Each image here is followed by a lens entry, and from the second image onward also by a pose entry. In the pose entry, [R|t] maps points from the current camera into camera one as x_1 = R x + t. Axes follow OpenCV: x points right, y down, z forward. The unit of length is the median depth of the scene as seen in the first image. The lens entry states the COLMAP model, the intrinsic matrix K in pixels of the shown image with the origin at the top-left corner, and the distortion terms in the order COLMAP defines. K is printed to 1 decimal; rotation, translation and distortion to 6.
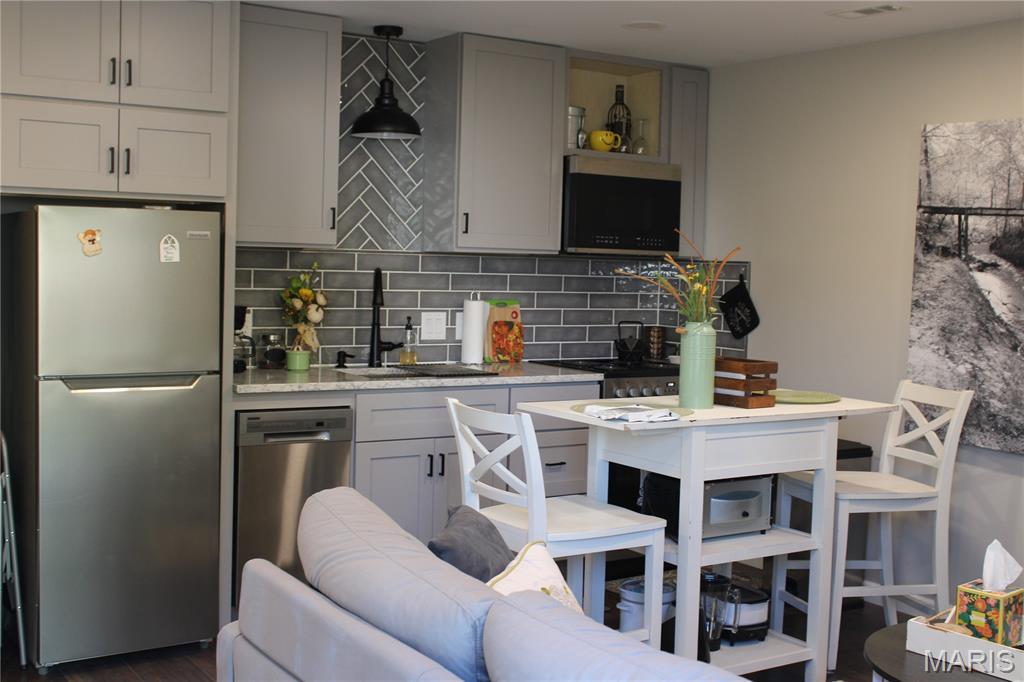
lens RADIAL K [[1214.7, 0, 512.0], [0, 1214.7, 341.0], [0, 0, 1]] dist [-0.103838, 0.165834]
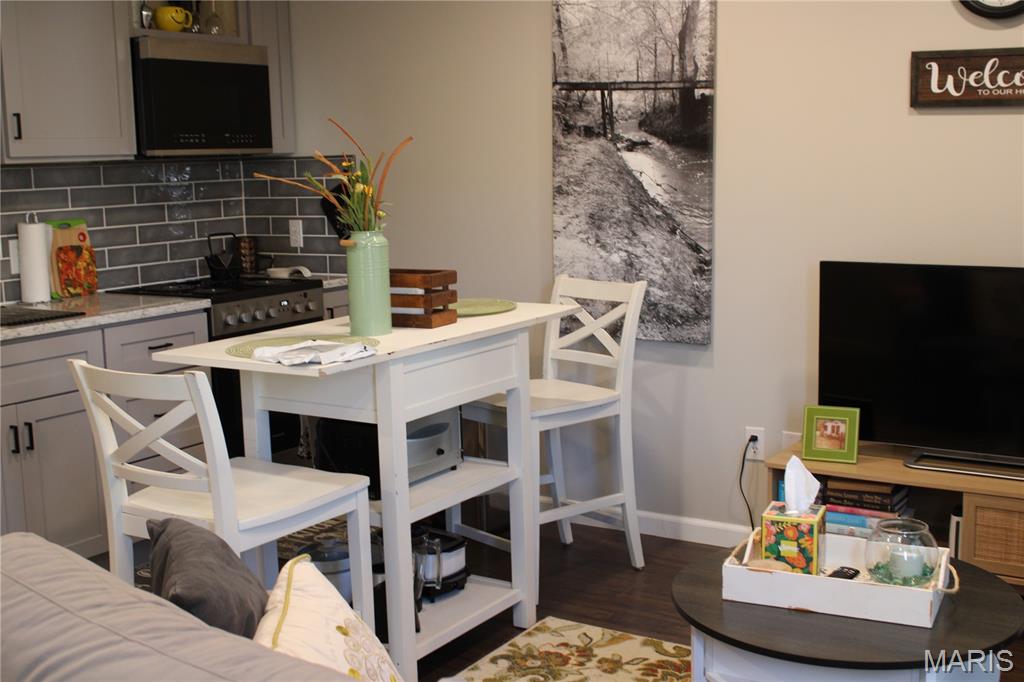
lens RADIAL K [[1214.7, 0, 512.0], [0, 1214.7, 341.0], [0, 0, 1]] dist [-0.103838, 0.165834]
pose [[0.910419, -0.113025, 0.397947, -0.080561], [0.078202, 0.991630, 0.102734, -0.015837], [-0.406228, -0.062411, 0.911638, 0.176818]]
